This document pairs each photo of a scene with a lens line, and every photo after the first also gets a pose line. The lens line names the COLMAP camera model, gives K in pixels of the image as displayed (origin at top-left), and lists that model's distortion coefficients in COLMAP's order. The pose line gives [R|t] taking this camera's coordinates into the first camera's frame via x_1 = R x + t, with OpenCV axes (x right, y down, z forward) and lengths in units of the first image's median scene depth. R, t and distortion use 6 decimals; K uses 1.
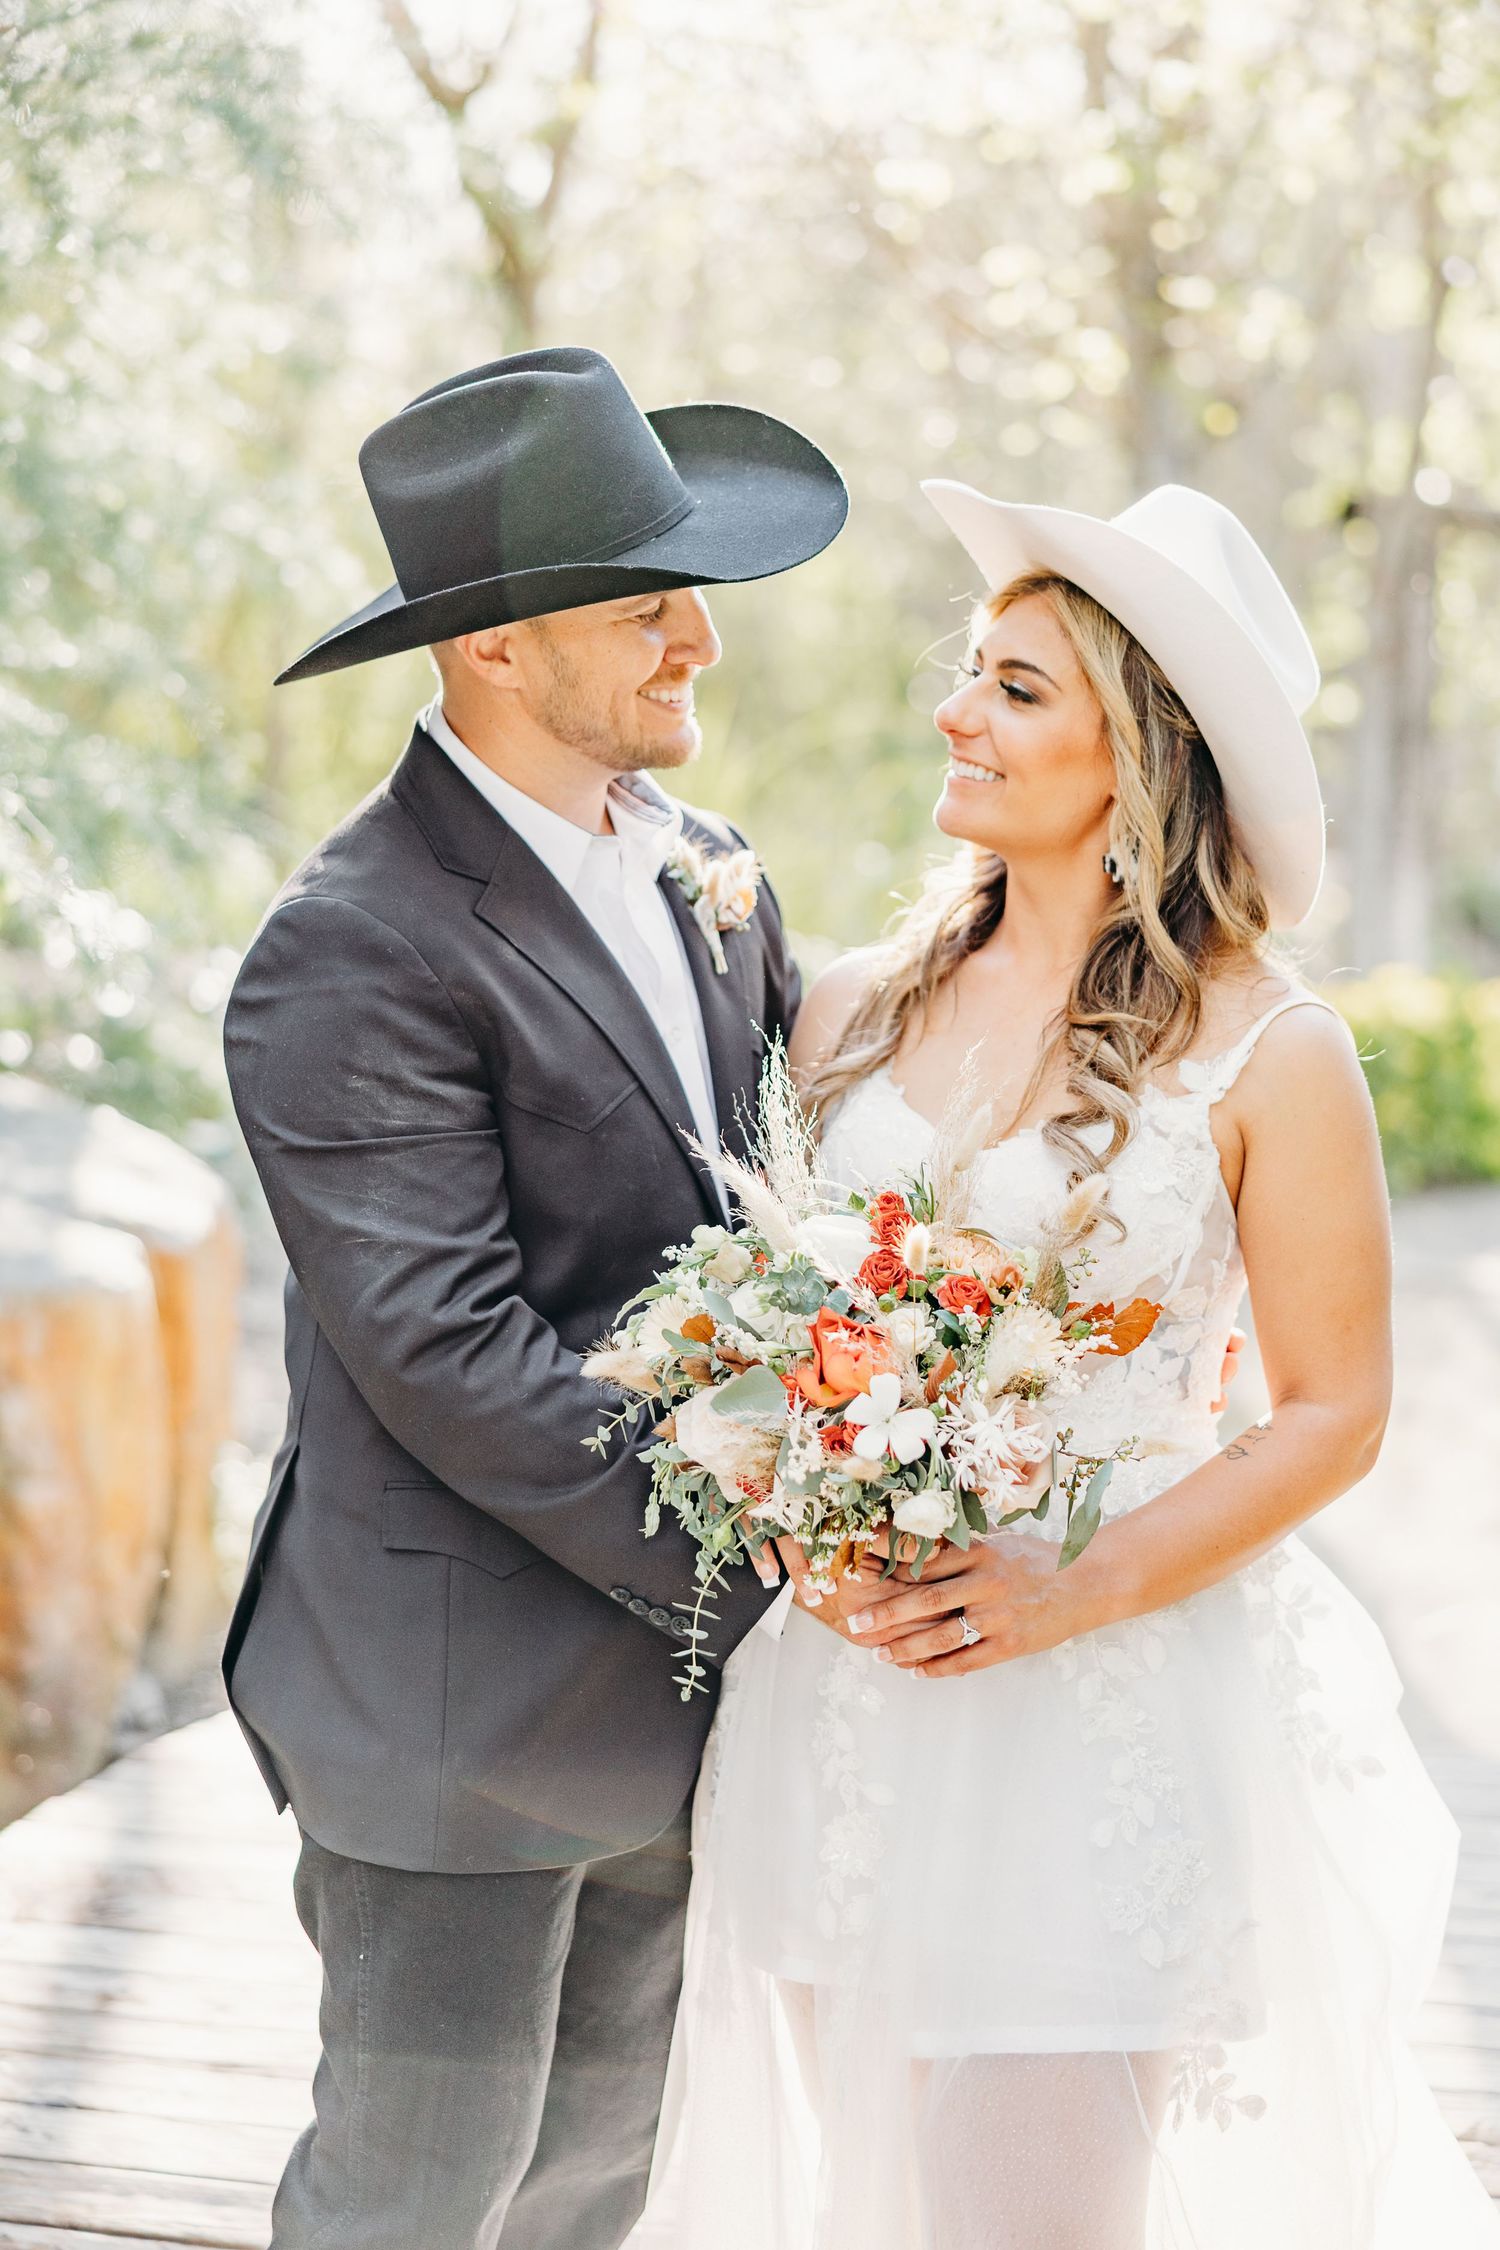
lens RADIAL K [[4294.5, 0, 637.3], [0, 4294.5, 1165.0], [0, 0, 1]] dist [0.155999, 0.000000]
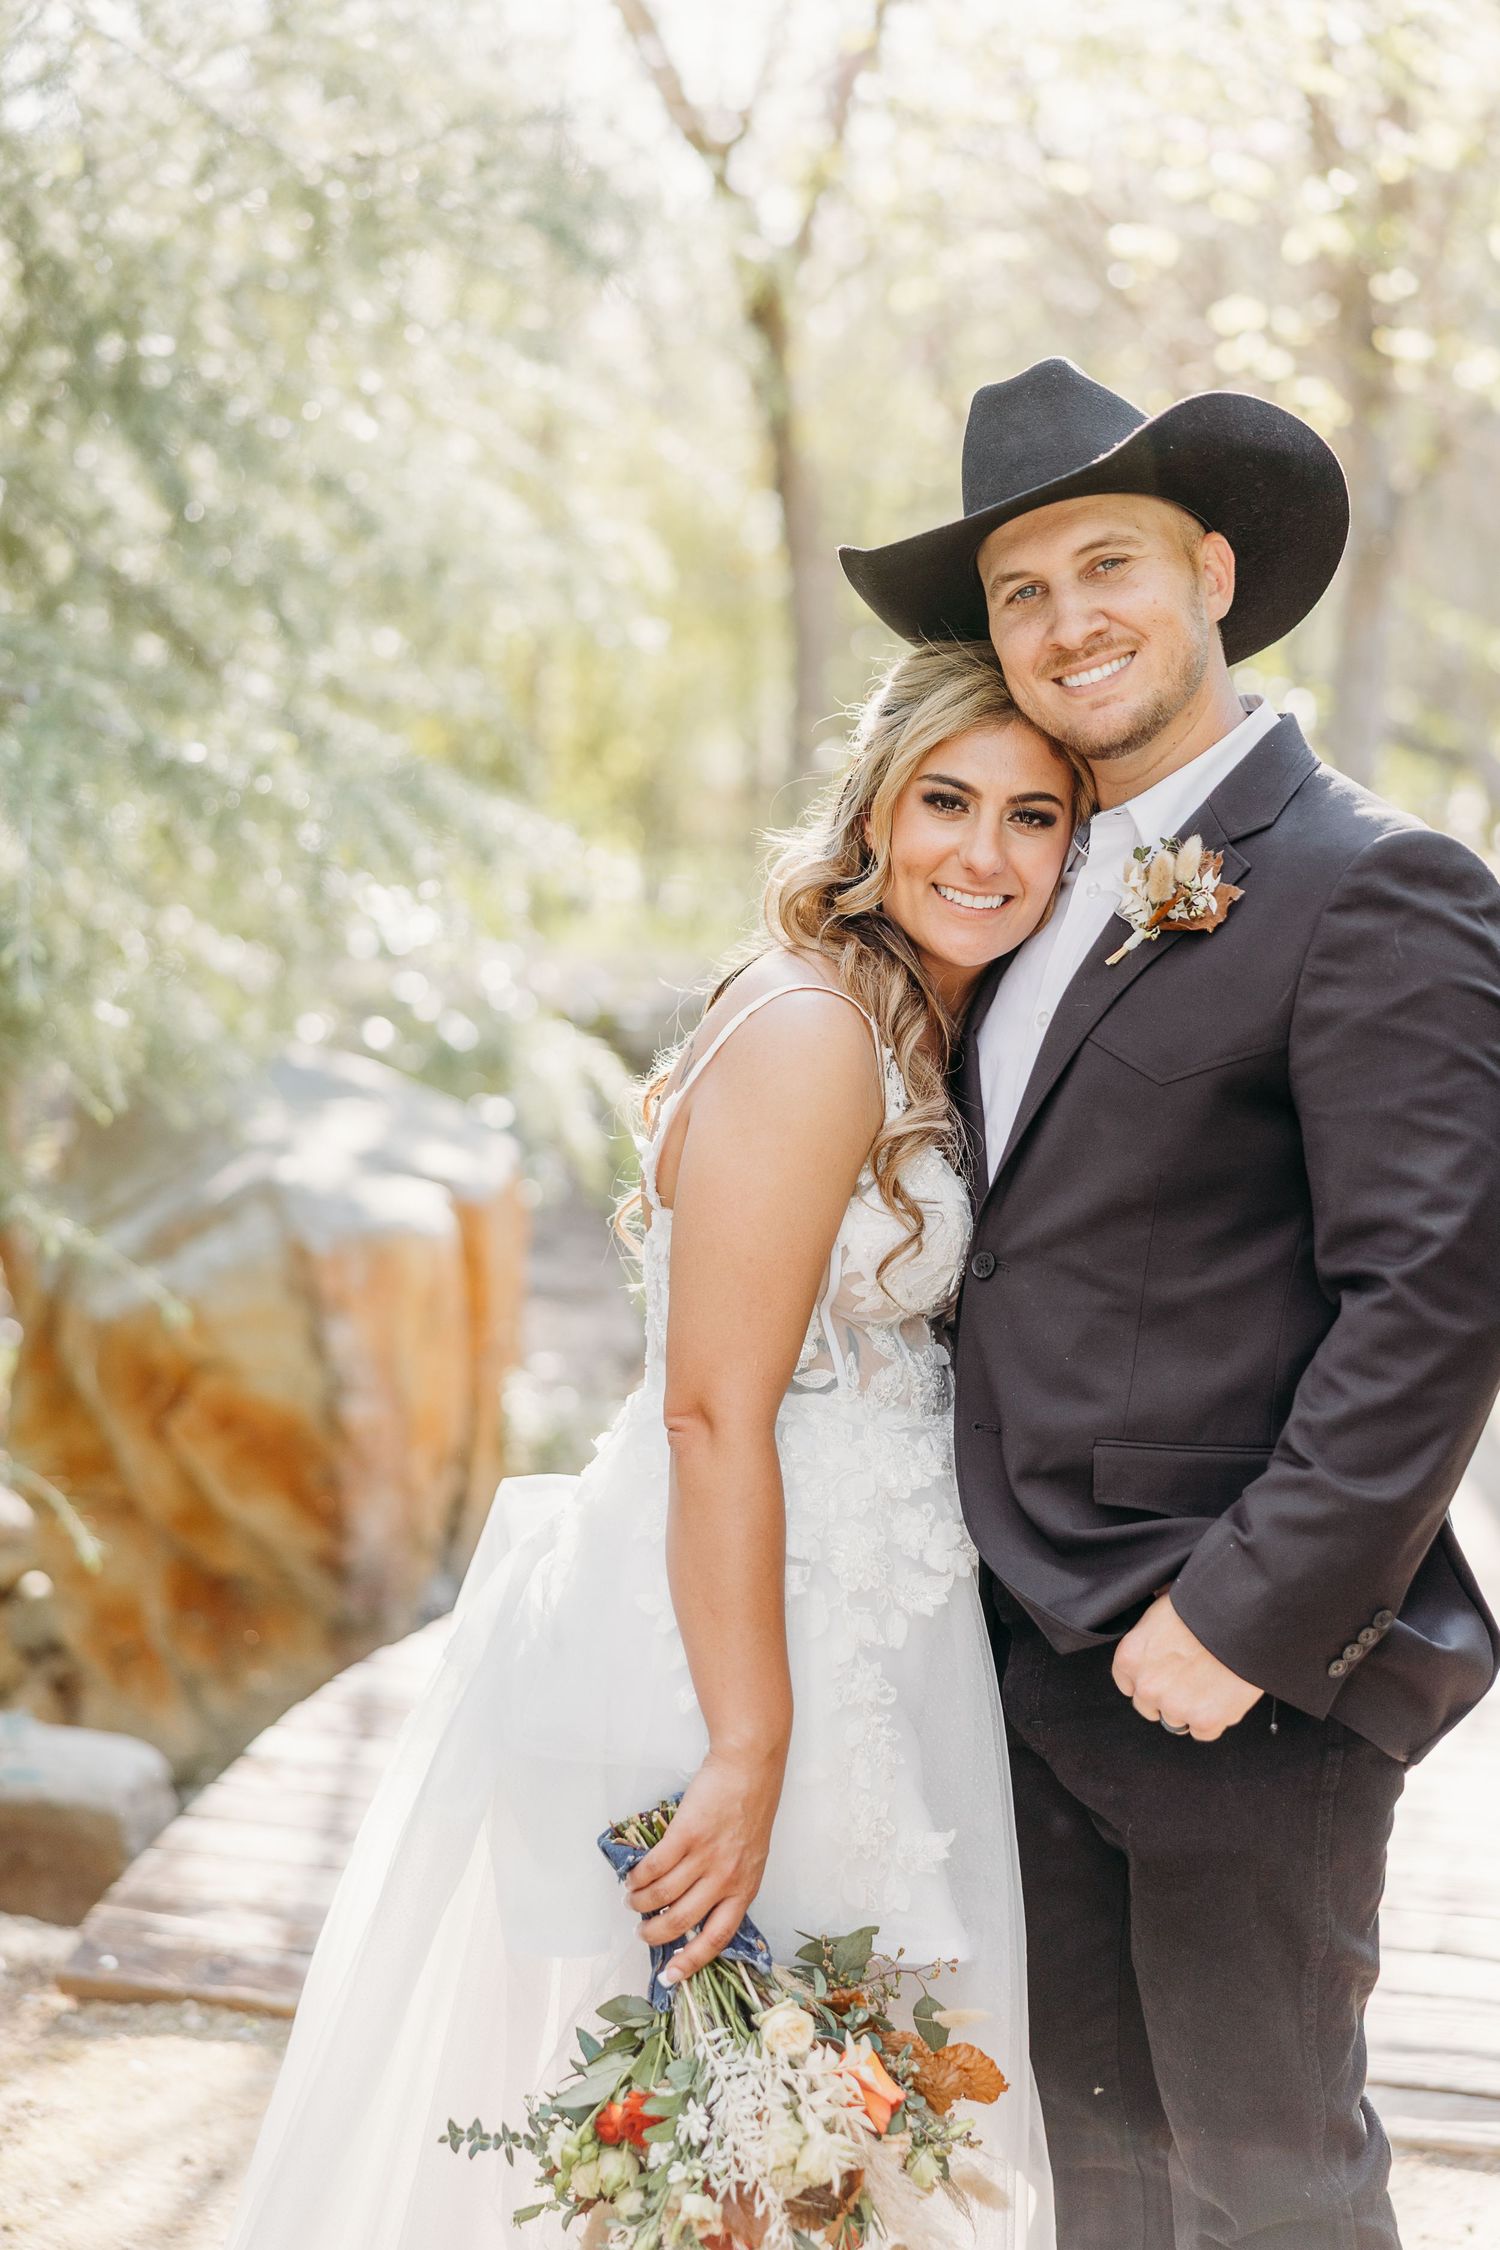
lens RADIAL K [[4512.9, 0, 728.9], [0, 4512.9, 1144.4], [0, 0, 1]] dist [0.051496, 0.000000]
pose [[0.999445, 0.012374, -0.030921, -0.002305], [-0.012689, 0.999869, -0.010005, 0.009773], [0.030793, 0.010392, 0.999472, -0.117595]]
